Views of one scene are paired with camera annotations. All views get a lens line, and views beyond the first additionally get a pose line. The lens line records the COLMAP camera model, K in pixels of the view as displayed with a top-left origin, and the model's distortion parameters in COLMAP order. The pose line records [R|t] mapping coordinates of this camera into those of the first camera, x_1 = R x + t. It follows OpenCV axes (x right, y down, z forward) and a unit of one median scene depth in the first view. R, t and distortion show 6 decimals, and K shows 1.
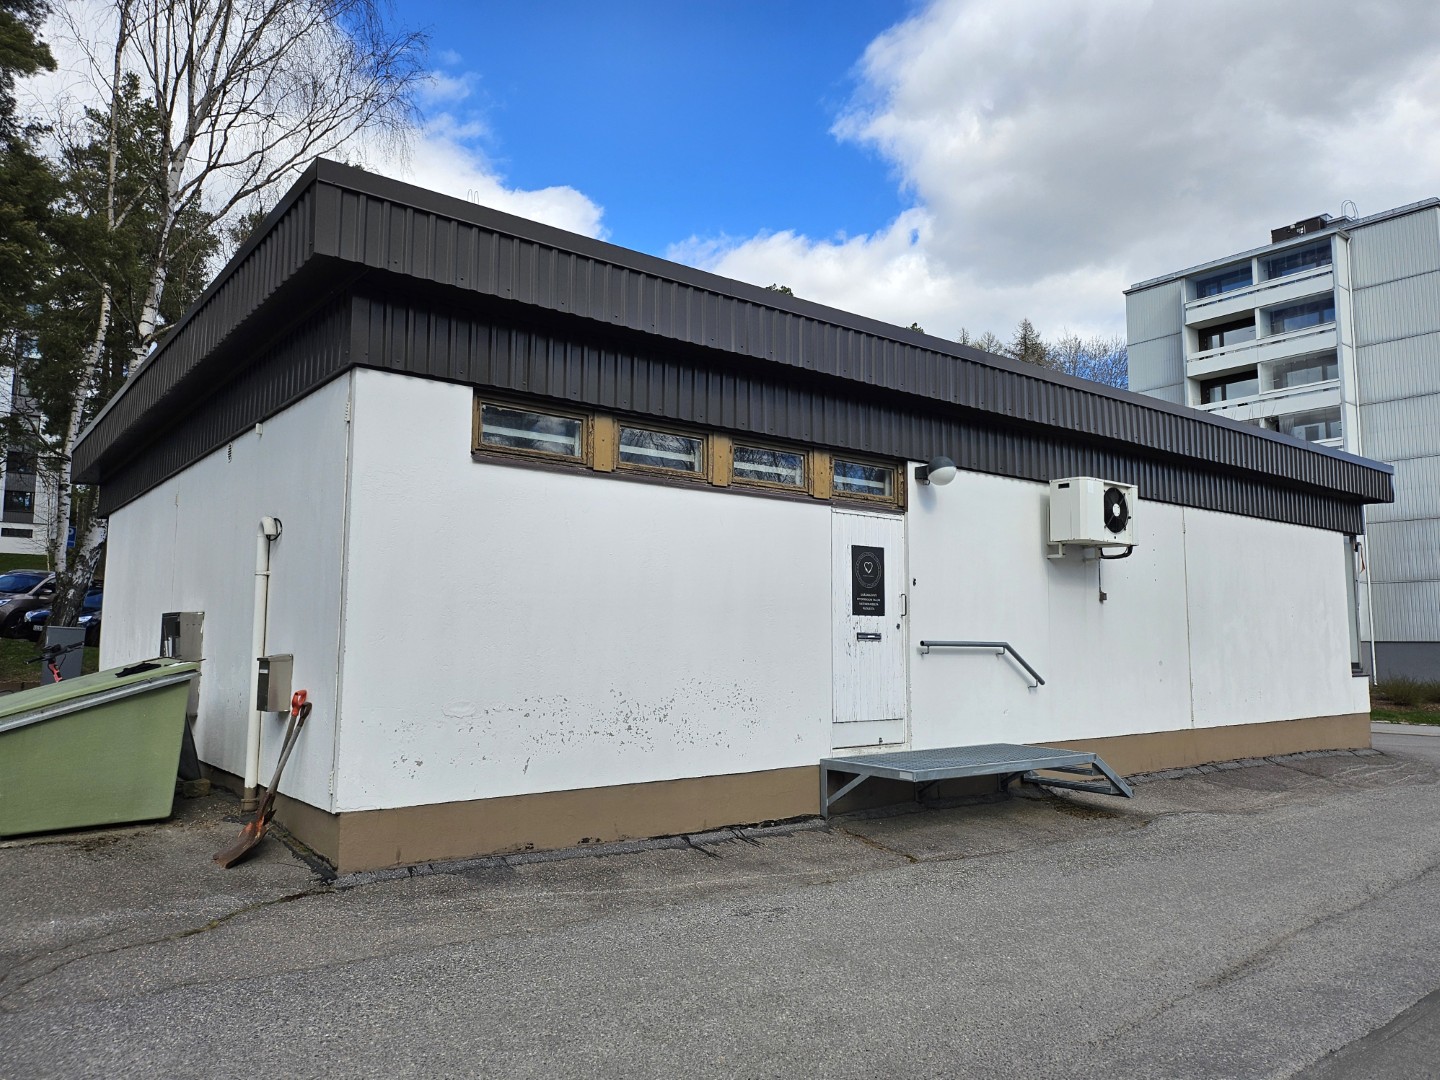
lens RADIAL K [[1022.5, 0, 720.0], [0, 1022.5, 540.0], [0, 0, 1]] dist [0.032269, -0.032379]
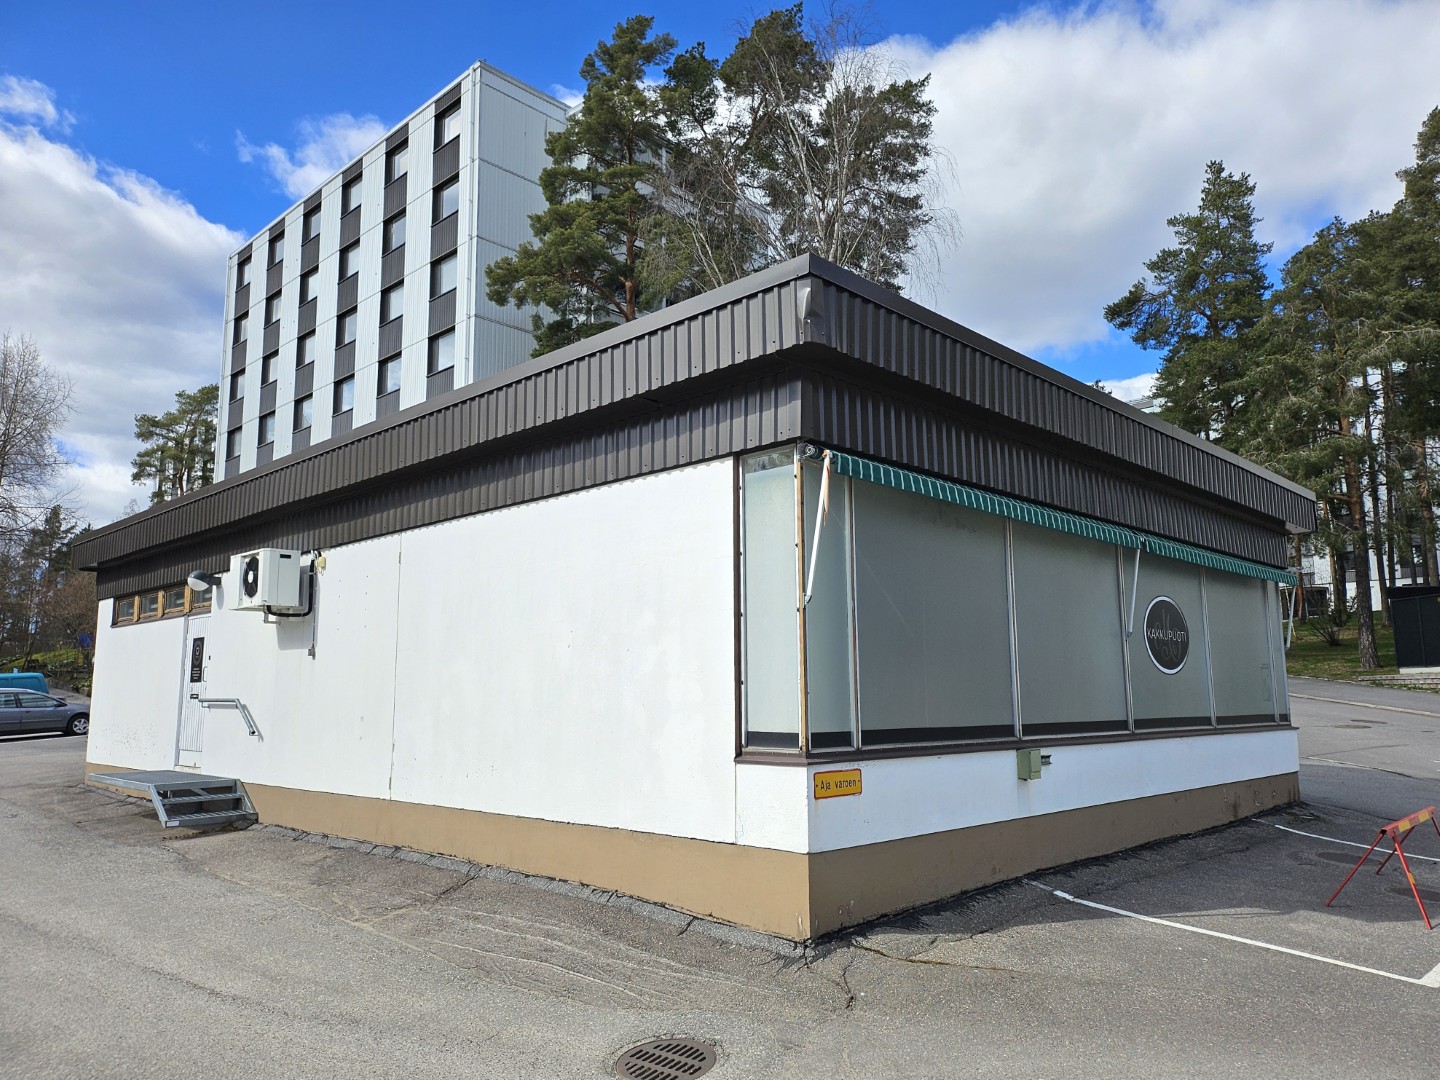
lens RADIAL K [[1022.5, 0, 720.0], [0, 1022.5, 540.0], [0, 0, 1]] dist [0.032269, -0.032379]
pose [[0.125282, -0.154967, -0.979944, 1.450975], [0.108565, 0.983936, -0.141718, 0.134745], [0.986163, -0.088633, 0.140093, 1.269095]]
